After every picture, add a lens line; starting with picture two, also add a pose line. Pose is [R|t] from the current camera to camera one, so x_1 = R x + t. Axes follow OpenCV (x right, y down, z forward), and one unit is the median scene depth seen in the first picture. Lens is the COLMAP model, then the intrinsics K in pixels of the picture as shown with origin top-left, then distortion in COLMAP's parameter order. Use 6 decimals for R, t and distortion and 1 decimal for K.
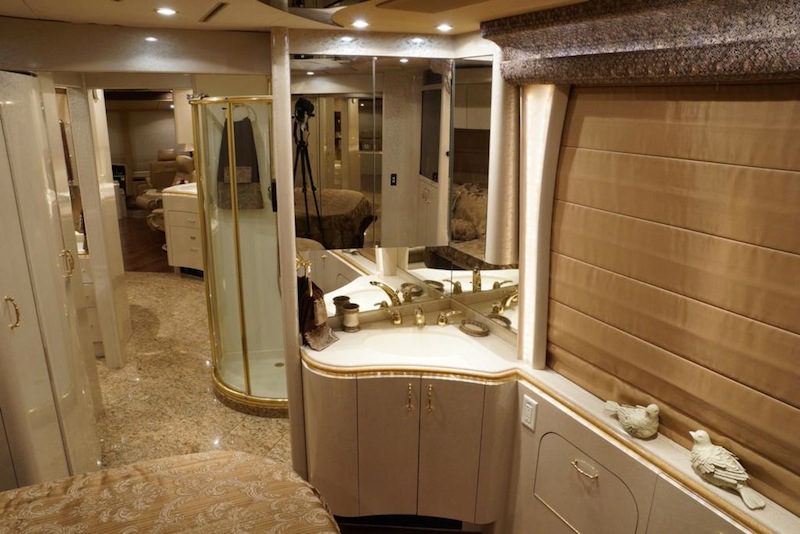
lens RADIAL K [[553.5, 0, 400.2], [0, 553.5, 276.7], [0, 0, 1]] dist [-0.148441, 0.100381]
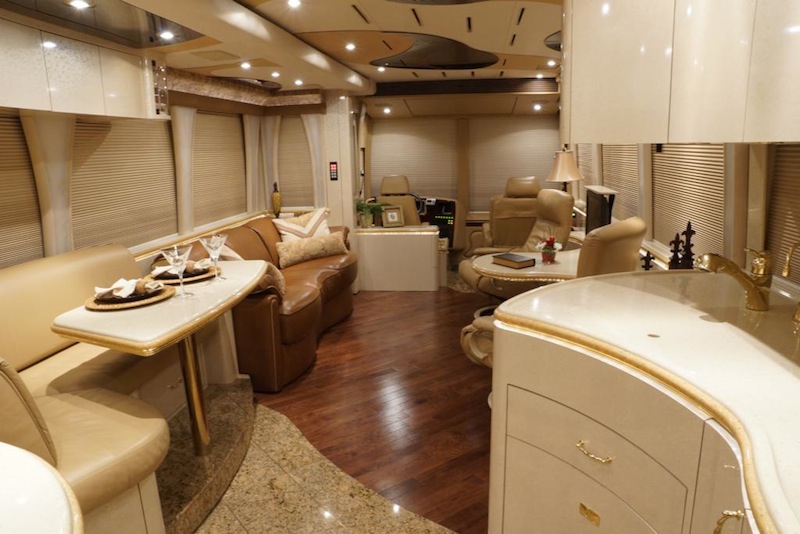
lens RADIAL K [[563.2, 0, 402.4], [0, 563.2, 268.8], [0, 0, 1]] dist [-0.151917, 0.105062]
pose [[0.823299, 0.087290, -0.560855, -0.305162], [-0.133235, 0.990217, -0.041465, -0.152536], [0.551749, 0.108864, 0.826875, 0.691445]]
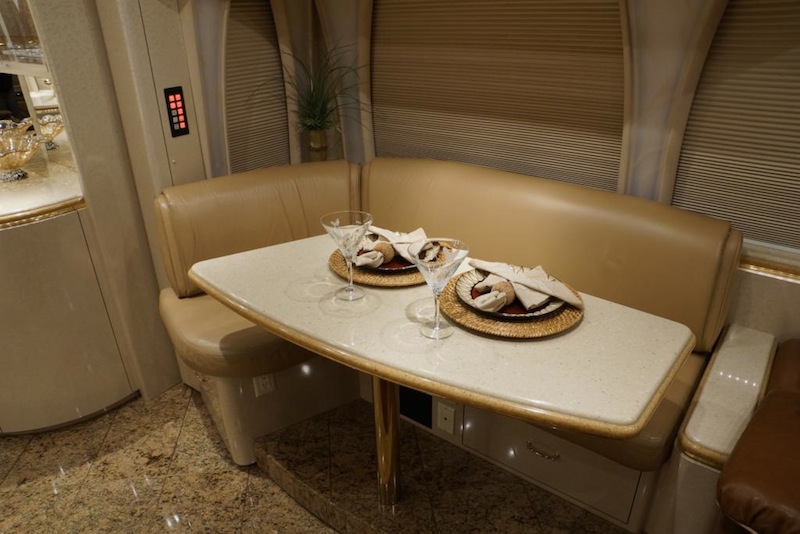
lens RADIAL K [[563.2, 0, 402.4], [0, 563.2, 268.8], [0, 0, 1]] dist [-0.151917, 0.105062]
pose [[-0.911084, 0.190594, -0.365513, -0.559724], [-0.106487, 0.747778, 0.655354, -0.294789], [0.398230, 0.636004, -0.660993, 1.071765]]
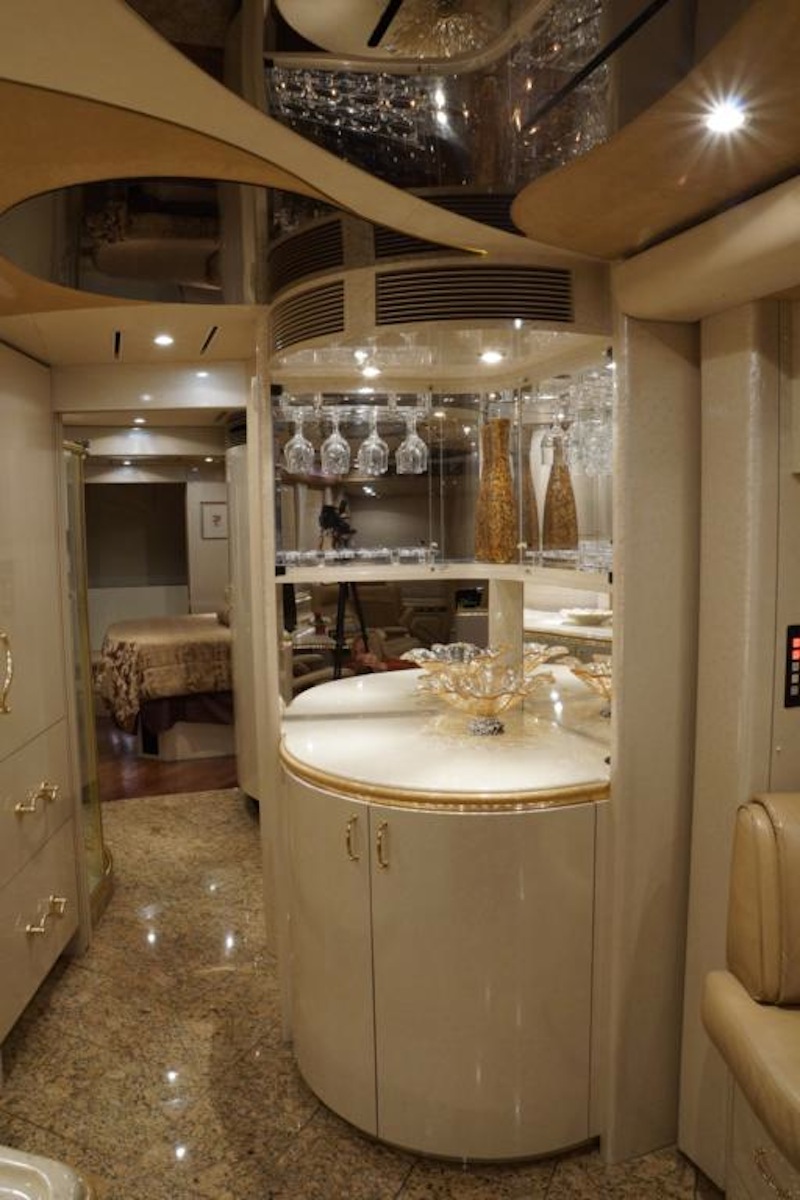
lens RADIAL K [[830.2, 0, 407.0], [0, 830.2, 596.2], [0, 0, 1]] dist [-0.148441, 0.100381]
pose [[-0.992207, -0.009847, 0.124213, -0.474901], [0.037479, 0.927126, 0.372872, -0.268938], [-0.118833, 0.374622, -0.919531, 1.007867]]
